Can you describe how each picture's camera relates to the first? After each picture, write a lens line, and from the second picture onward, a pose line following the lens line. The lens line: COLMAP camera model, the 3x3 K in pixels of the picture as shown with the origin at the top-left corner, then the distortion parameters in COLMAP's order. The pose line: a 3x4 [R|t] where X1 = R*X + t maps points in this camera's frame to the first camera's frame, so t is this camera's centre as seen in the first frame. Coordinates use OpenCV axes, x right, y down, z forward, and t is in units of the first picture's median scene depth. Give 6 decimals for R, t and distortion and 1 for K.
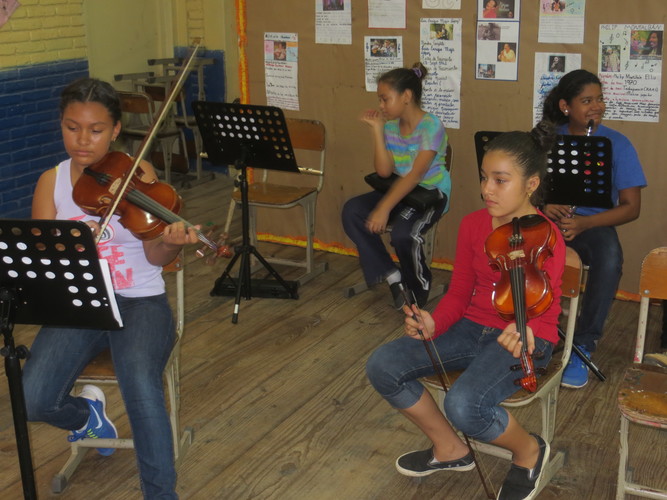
lens RADIAL K [[911.2, 0, 332.8], [0, 911.2, 249.7], [0, 0, 1]] dist [-0.039308, 0.000000]
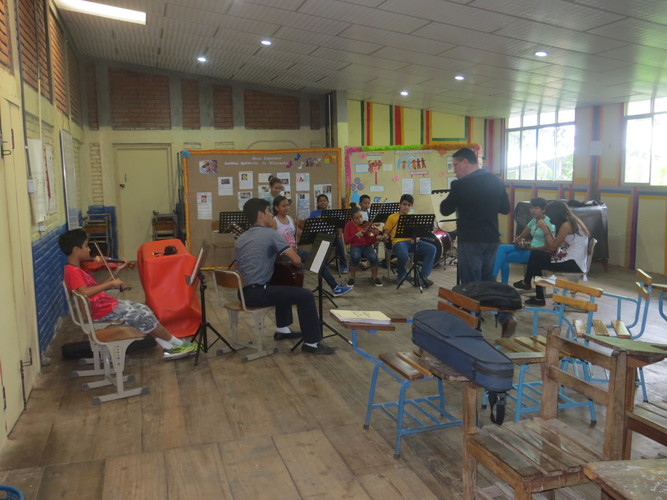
lens RADIAL K [[627.0, 0, 334.8], [0, 627.0, 252.6], [0, 0, 1]] dist [-0.035060, 0.000000]
pose [[0.707121, -0.101100, 0.699828, -1.287600], [0.211183, 0.974749, -0.072568, 0.191928], [-0.674820, 0.199107, 0.710616, -0.699578]]
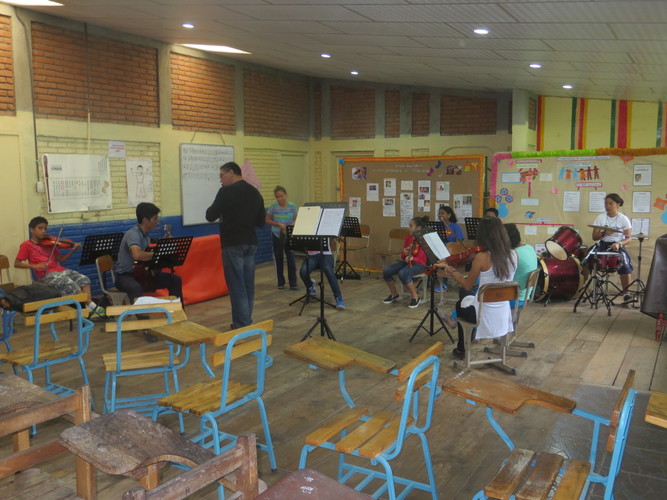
lens RADIAL K [[627.0, 0, 335.4], [0, 627.0, 248.4], [0, 0, 1]] dist [-0.035060, 0.000000]
pose [[0.998614, 0.012093, -0.051214, -0.015325], [-0.020749, 0.984875, -0.172018, 0.317845], [0.048359, 0.172842, 0.983762, -1.130184]]
